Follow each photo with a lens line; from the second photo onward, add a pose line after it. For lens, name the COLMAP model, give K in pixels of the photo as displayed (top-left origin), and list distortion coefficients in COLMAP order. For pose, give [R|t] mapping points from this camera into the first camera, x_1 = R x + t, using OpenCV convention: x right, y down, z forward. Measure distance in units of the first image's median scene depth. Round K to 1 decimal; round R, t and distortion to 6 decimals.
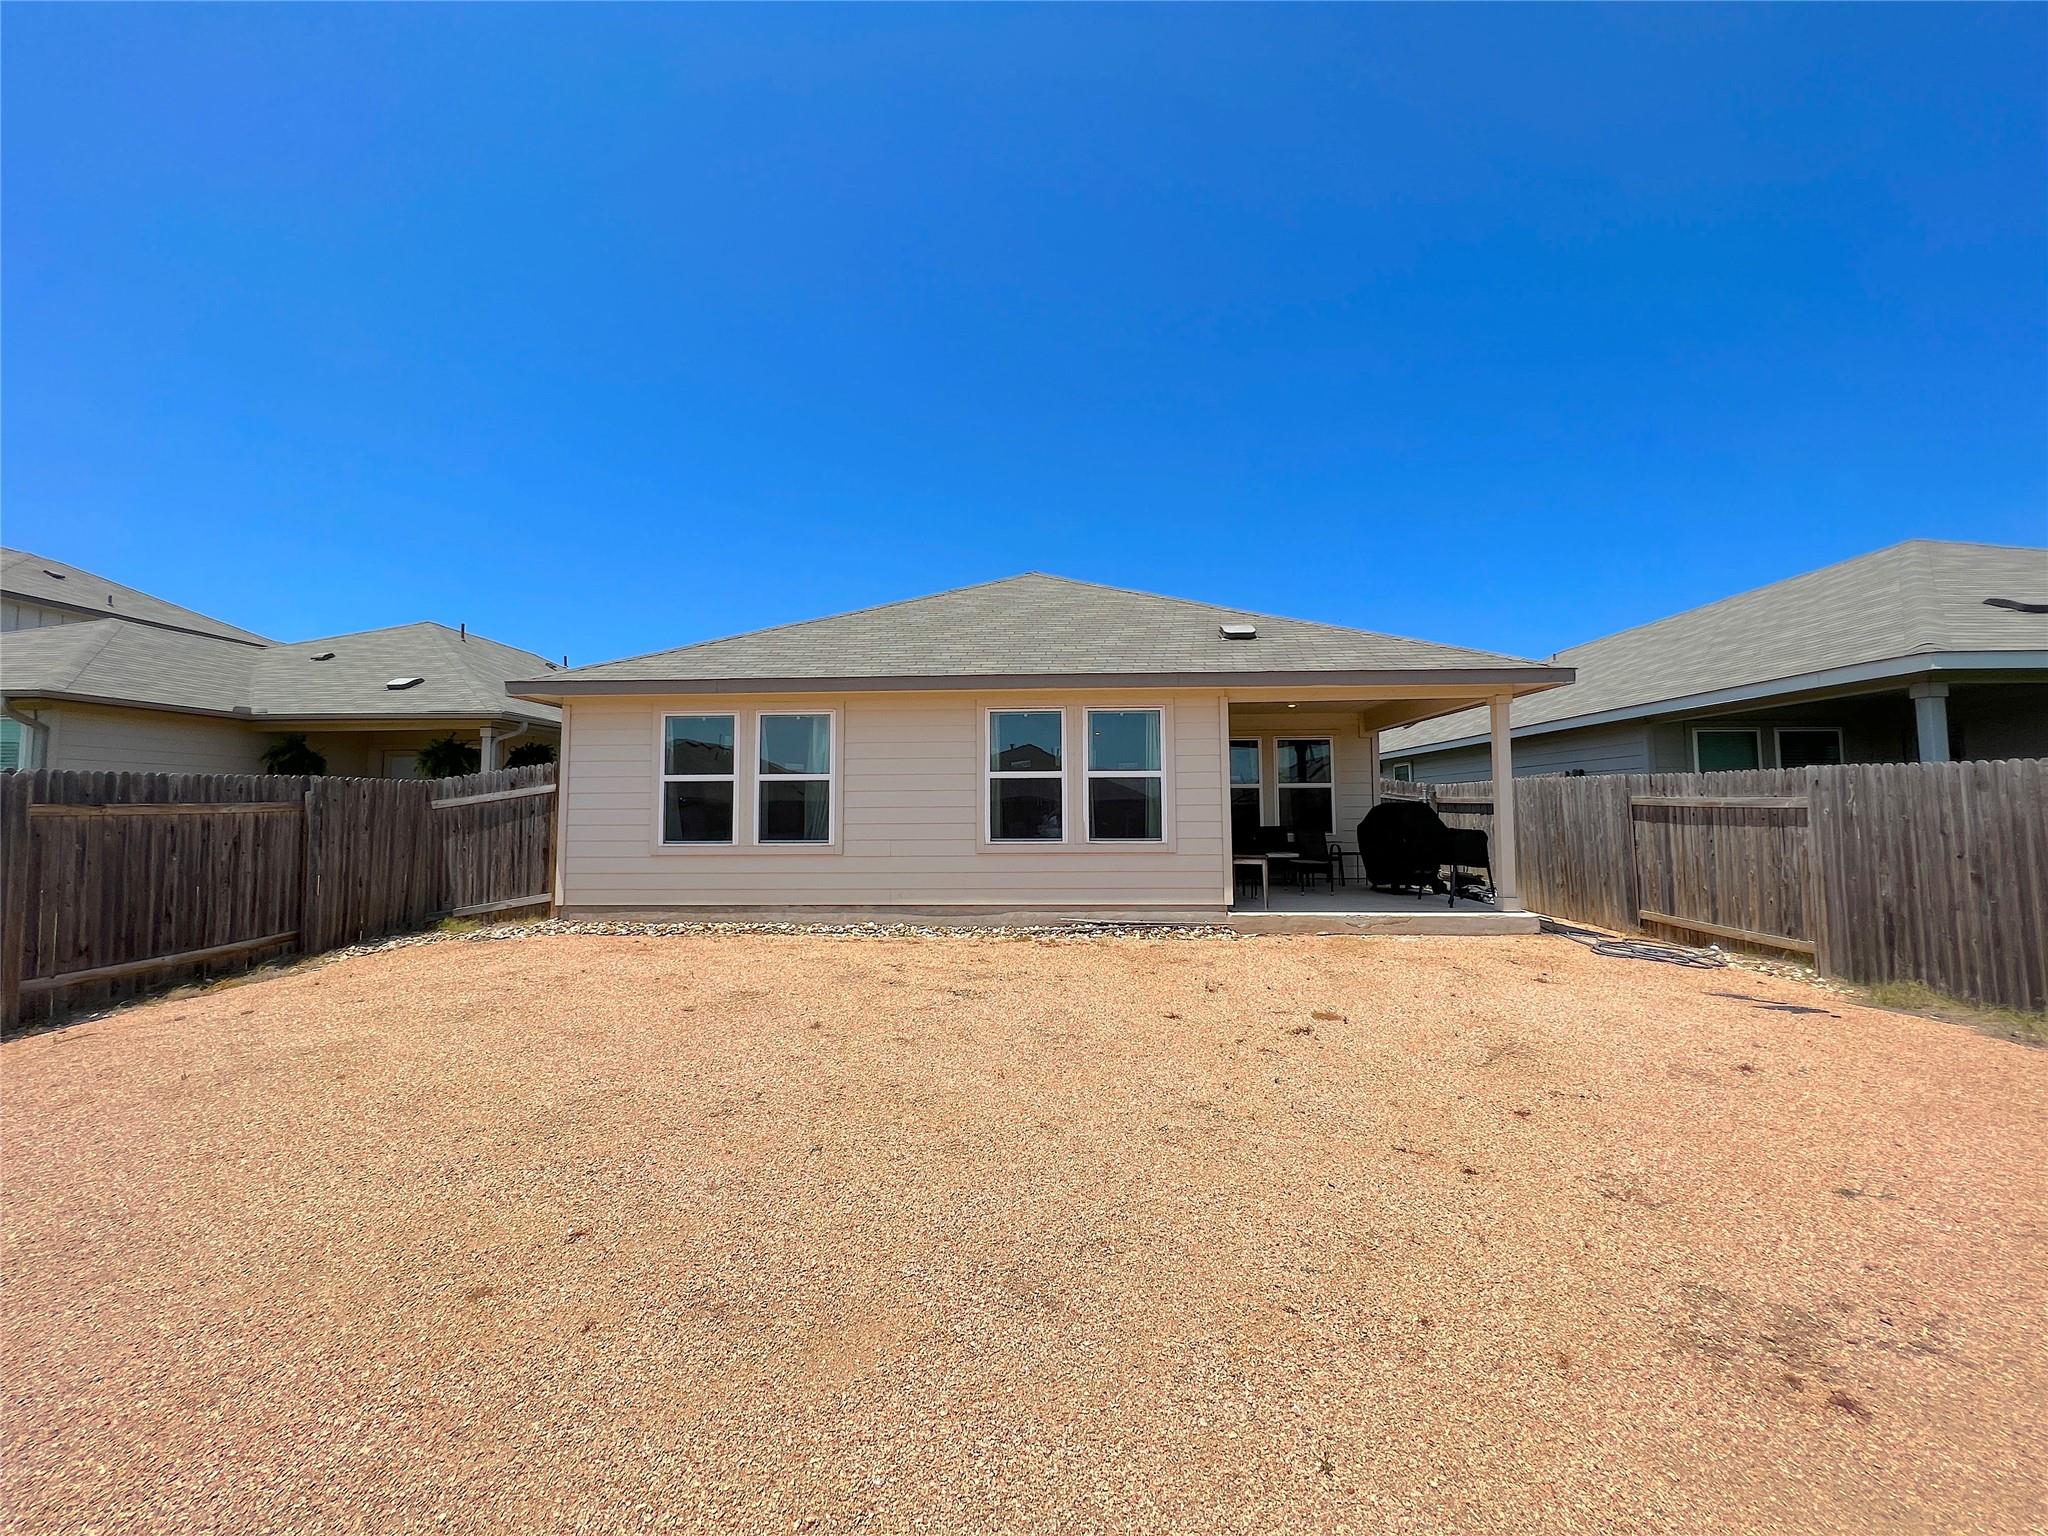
lens RADIAL K [[819.7, 0, 1015.2], [0, 819.7, 756.8], [0, 0, 1]] dist [-0.001869, 0.000543]
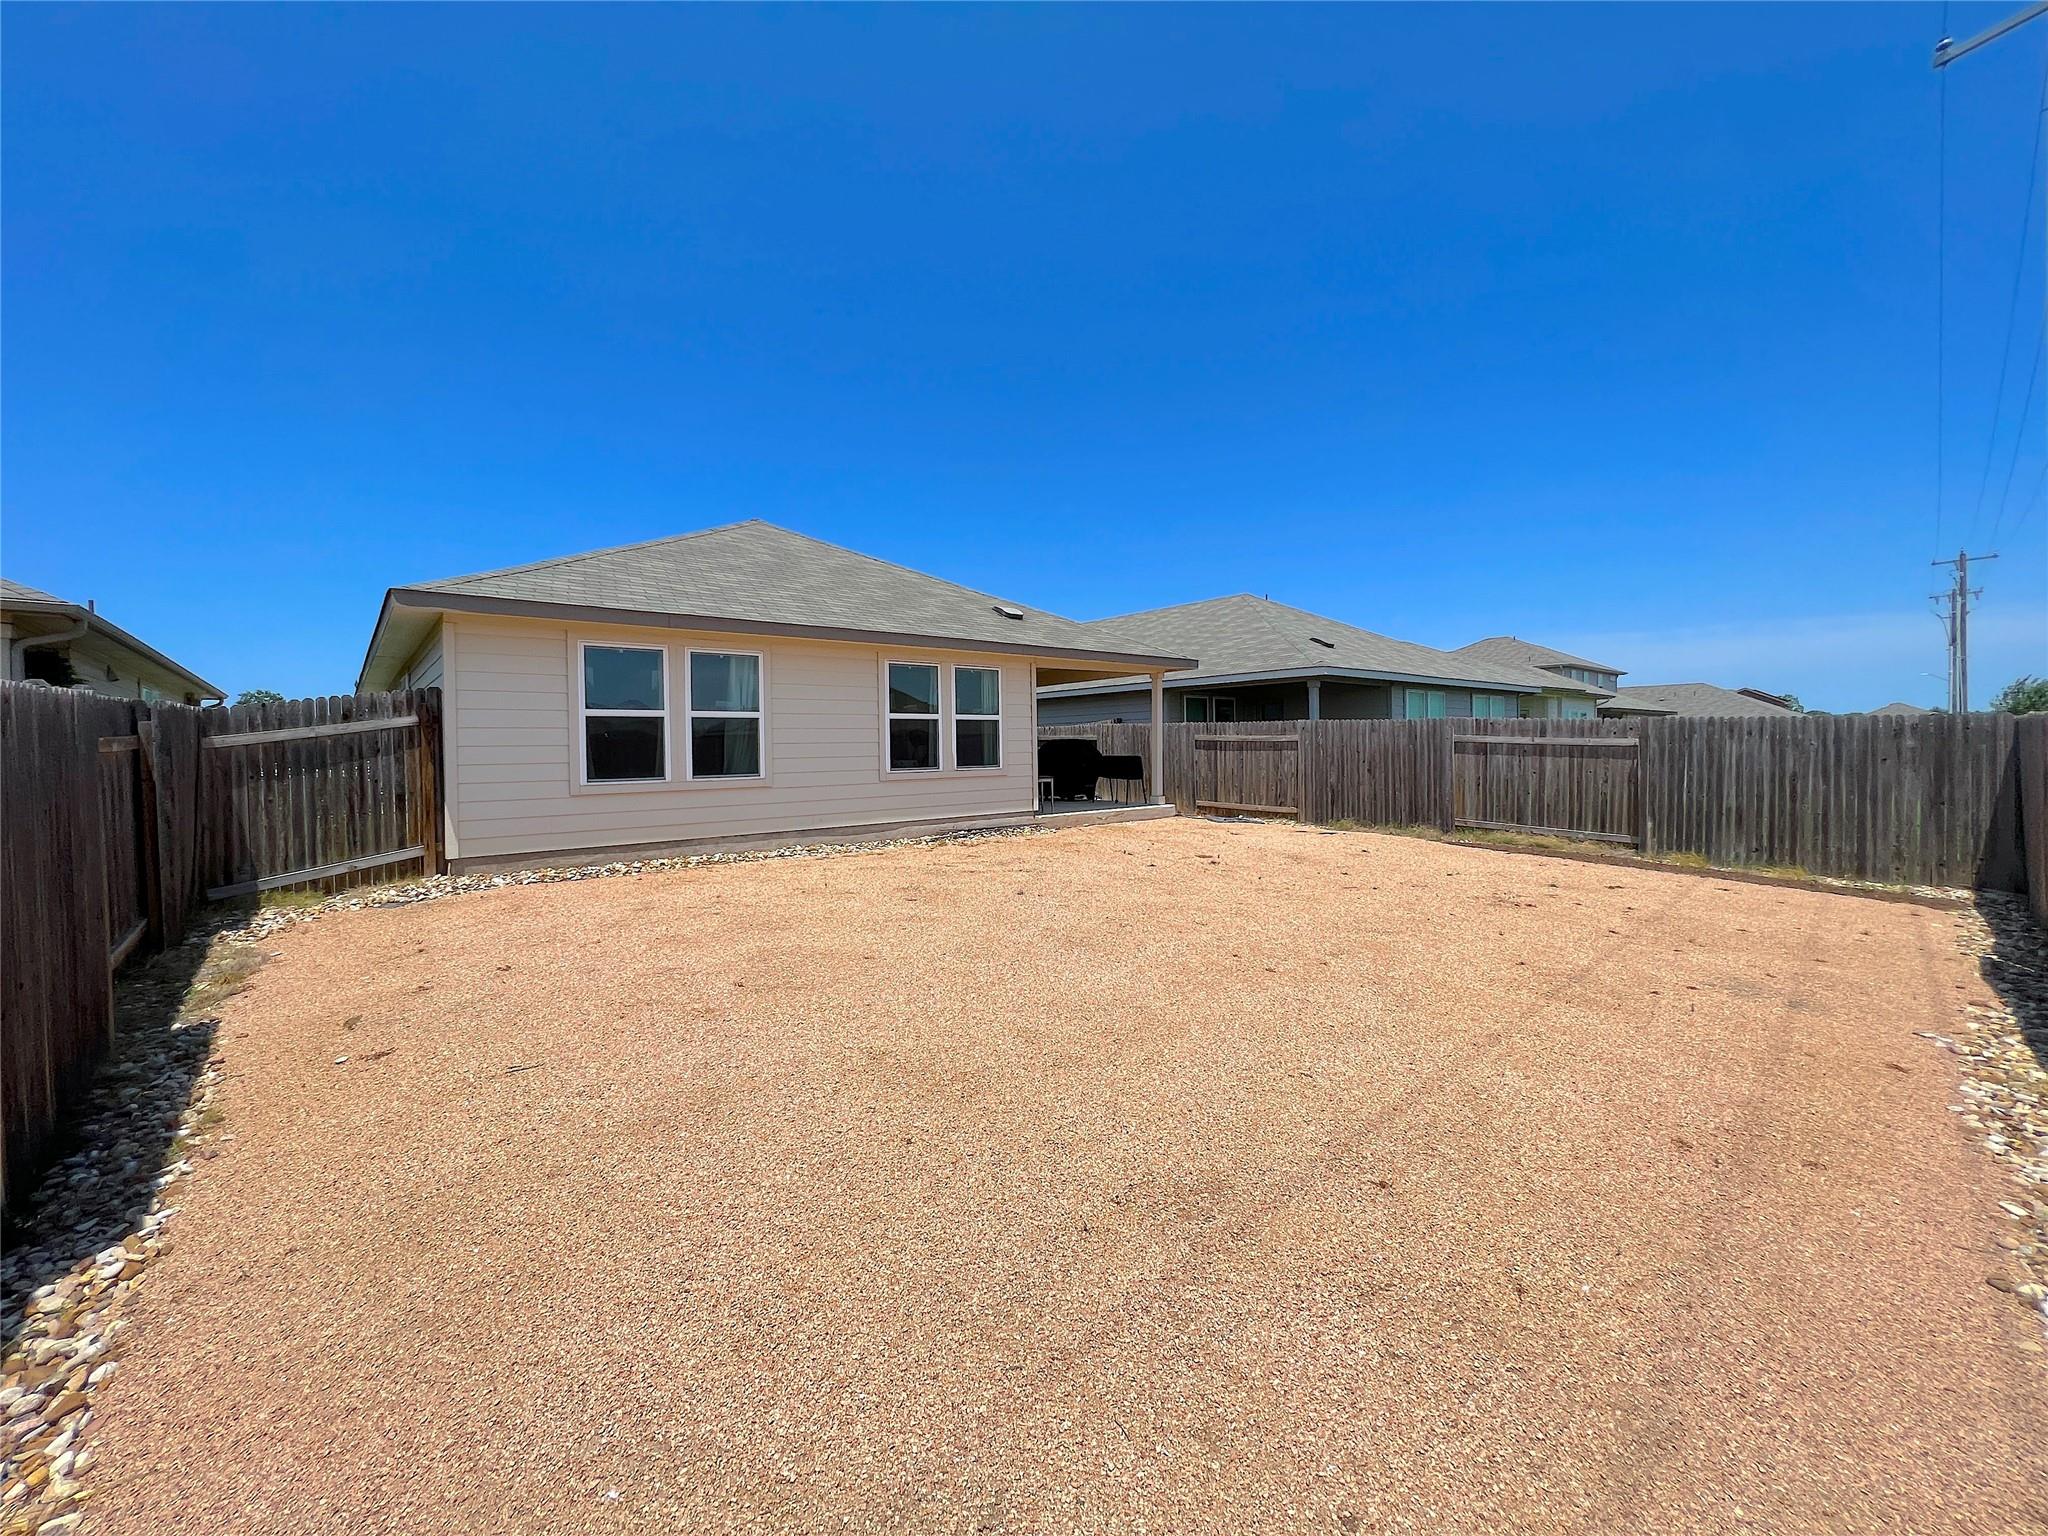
lens RADIAL K [[819.7, 0, 1015.2], [0, 819.7, 756.8], [0, 0, 1]] dist [-0.001869, 0.000543]
pose [[0.738831, -0.014126, 0.673742, -0.703654], [-0.033648, 0.997760, 0.057818, 0.006362], [-0.673050, -0.065388, 0.736701, -0.015954]]
